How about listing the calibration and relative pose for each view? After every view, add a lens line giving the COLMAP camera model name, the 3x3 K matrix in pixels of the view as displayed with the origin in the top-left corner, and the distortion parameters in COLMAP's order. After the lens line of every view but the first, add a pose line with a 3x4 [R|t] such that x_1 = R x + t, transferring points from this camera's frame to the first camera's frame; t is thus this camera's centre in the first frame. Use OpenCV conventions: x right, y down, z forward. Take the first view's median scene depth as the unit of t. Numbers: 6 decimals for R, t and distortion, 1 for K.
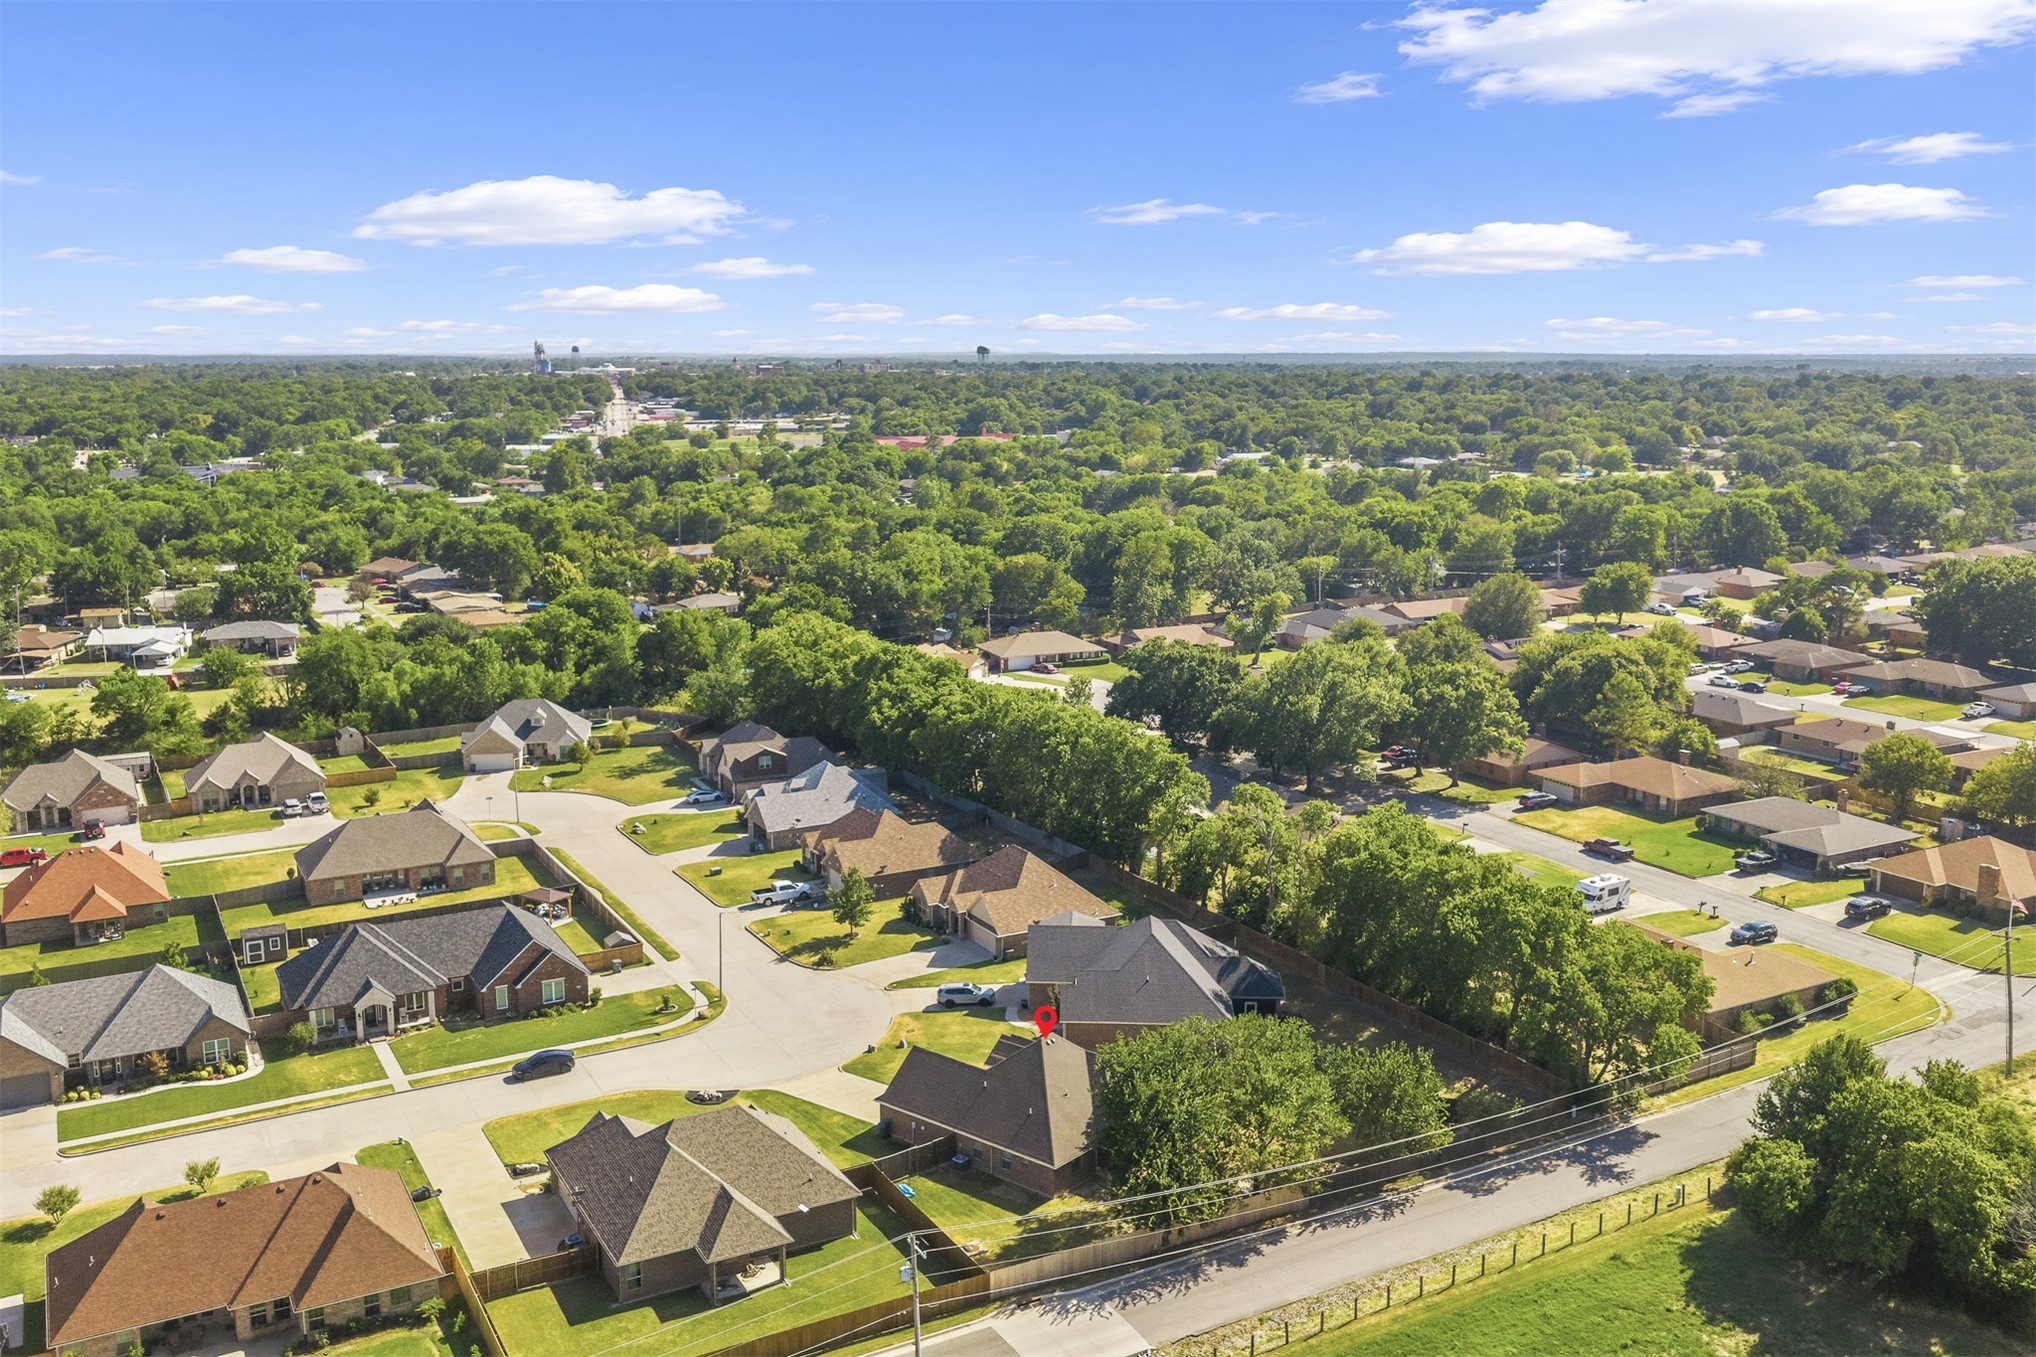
lens RADIAL K [[1748.2, 0, 1056.4], [0, 1748.2, 677.1], [0, 0, 1]] dist [-0.003417, -0.005281]
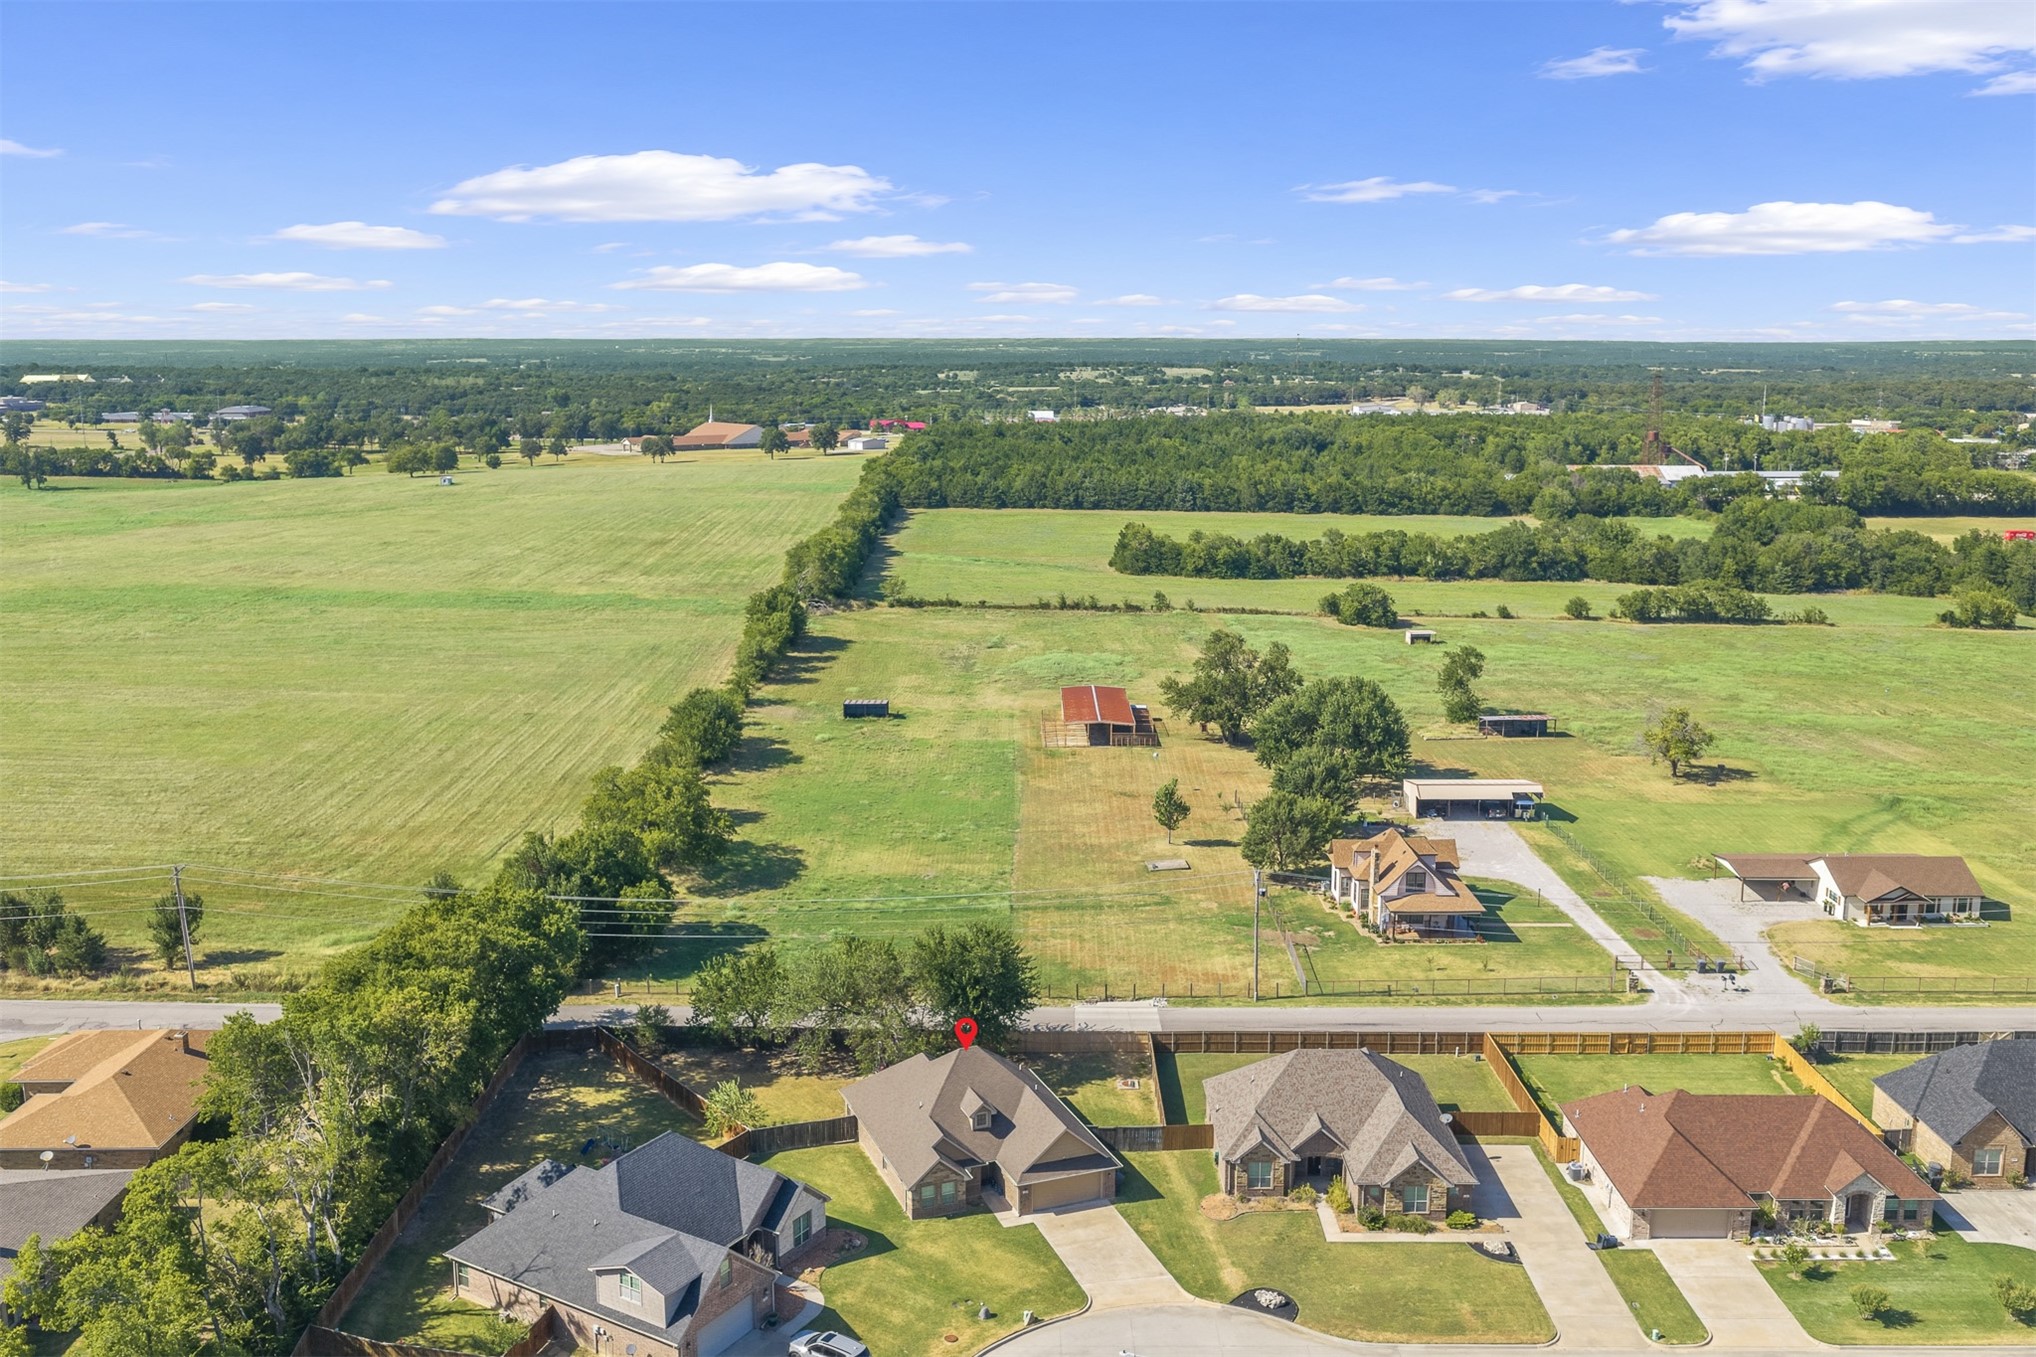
lens RADIAL K [[1692.8, 0, 1024.2], [0, 1692.8, 693.2], [0, 0, 1]] dist [0.026518, -0.044307]
pose [[-0.865278, -0.100612, 0.491091, -0.432029], [0.088956, 0.933286, 0.347942, -0.277829], [-0.493336, 0.344752, -0.798602, 1.506037]]
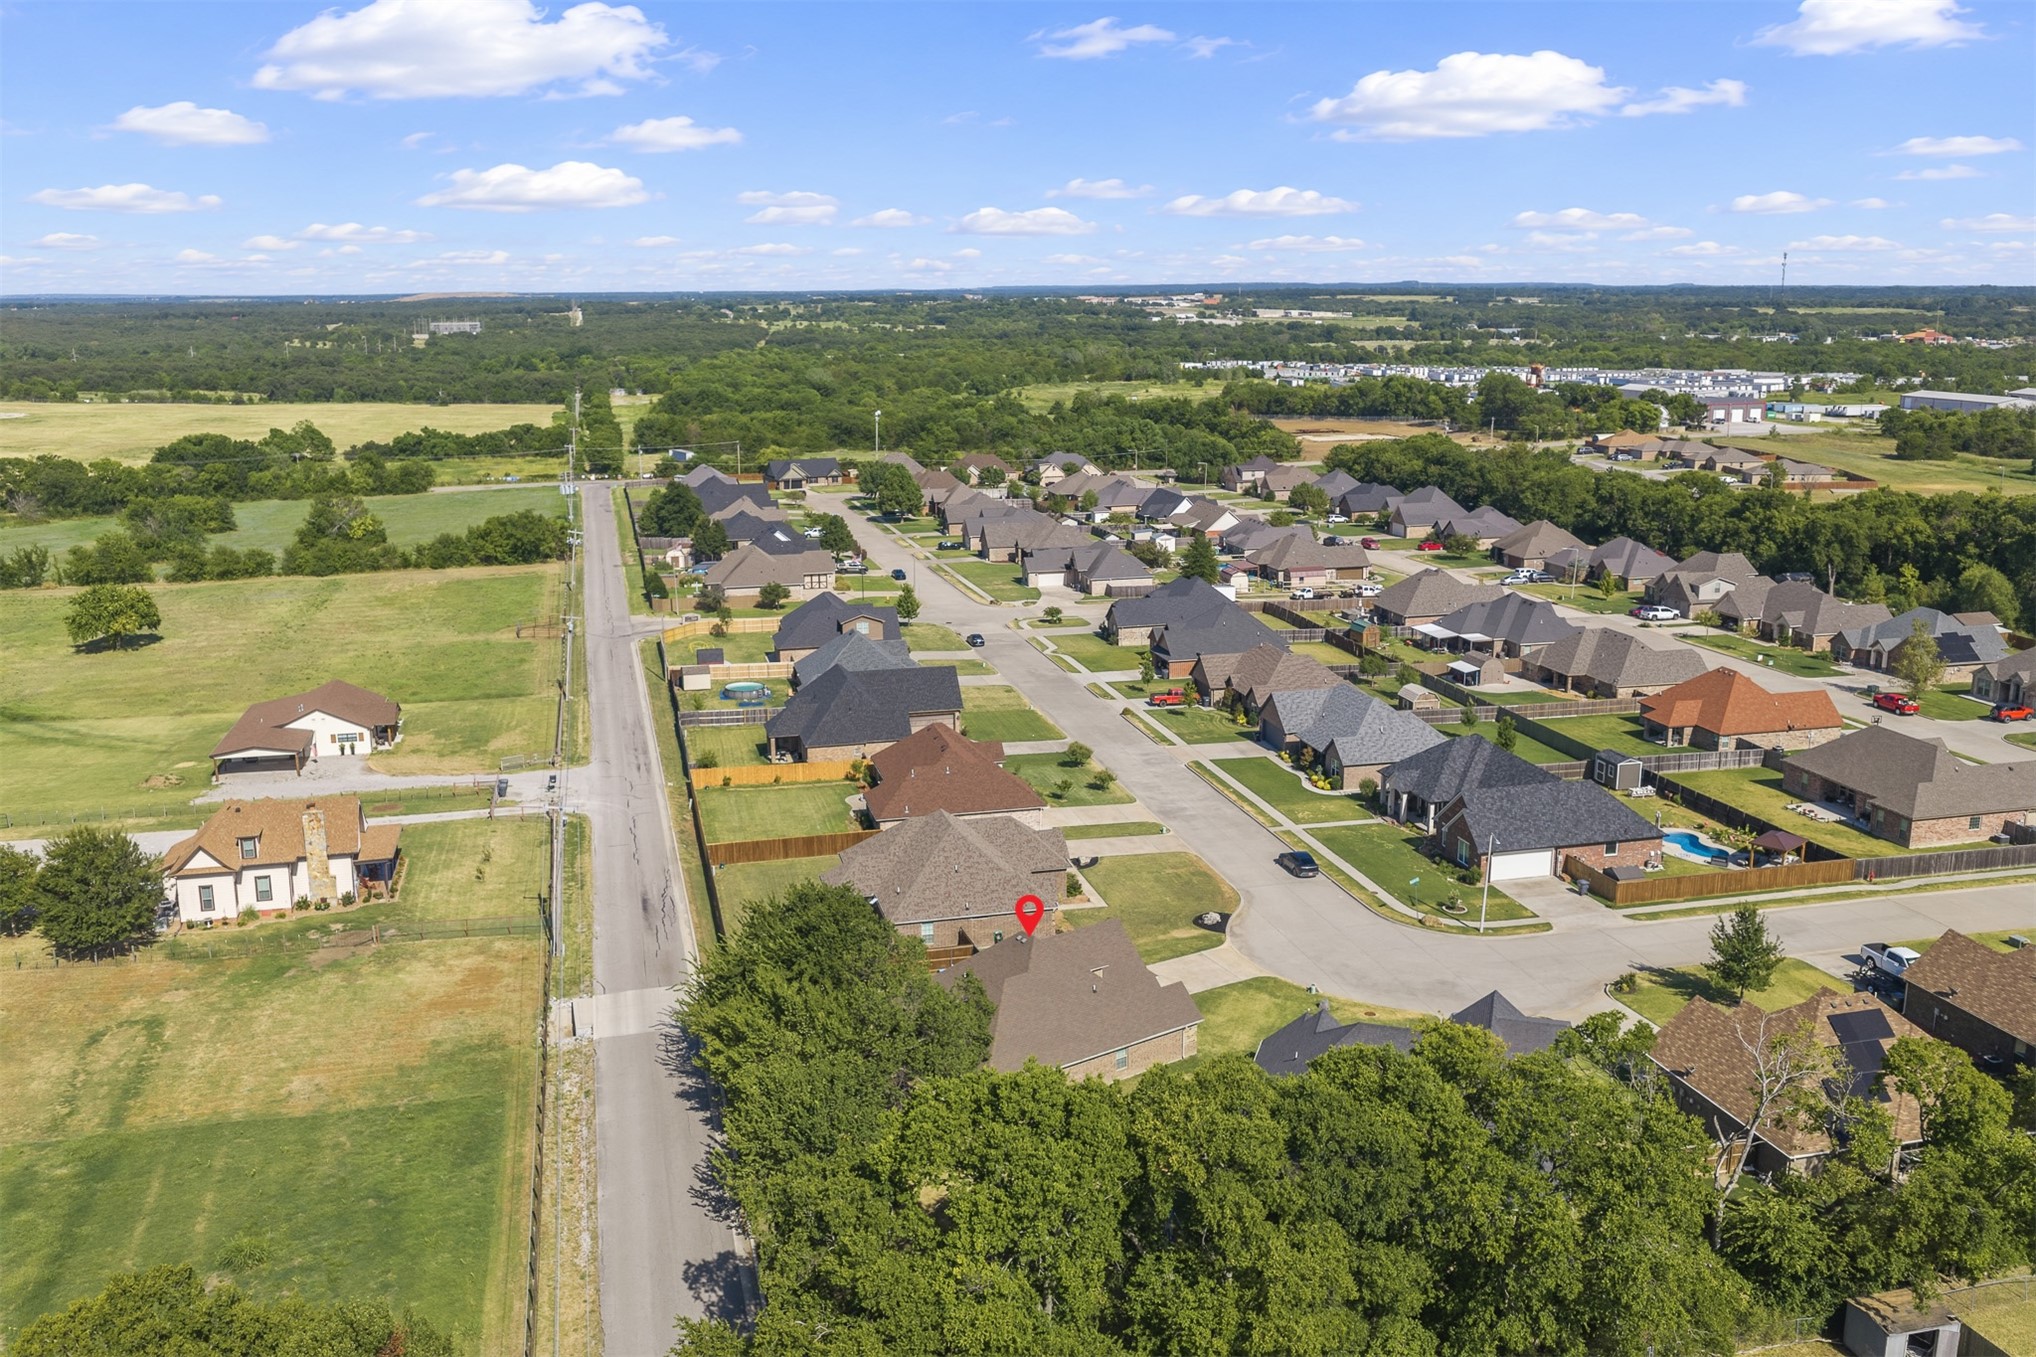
lens RADIAL K [[1692.8, 0, 1024.2], [0, 1692.8, 693.2], [0, 0, 1]] dist [0.026518, -0.044307]
pose [[-0.273094, 0.223154, -0.935747, 0.685274], [-0.172119, 0.945692, 0.275758, -0.128552], [0.946464, 0.236368, -0.219853, 1.037935]]
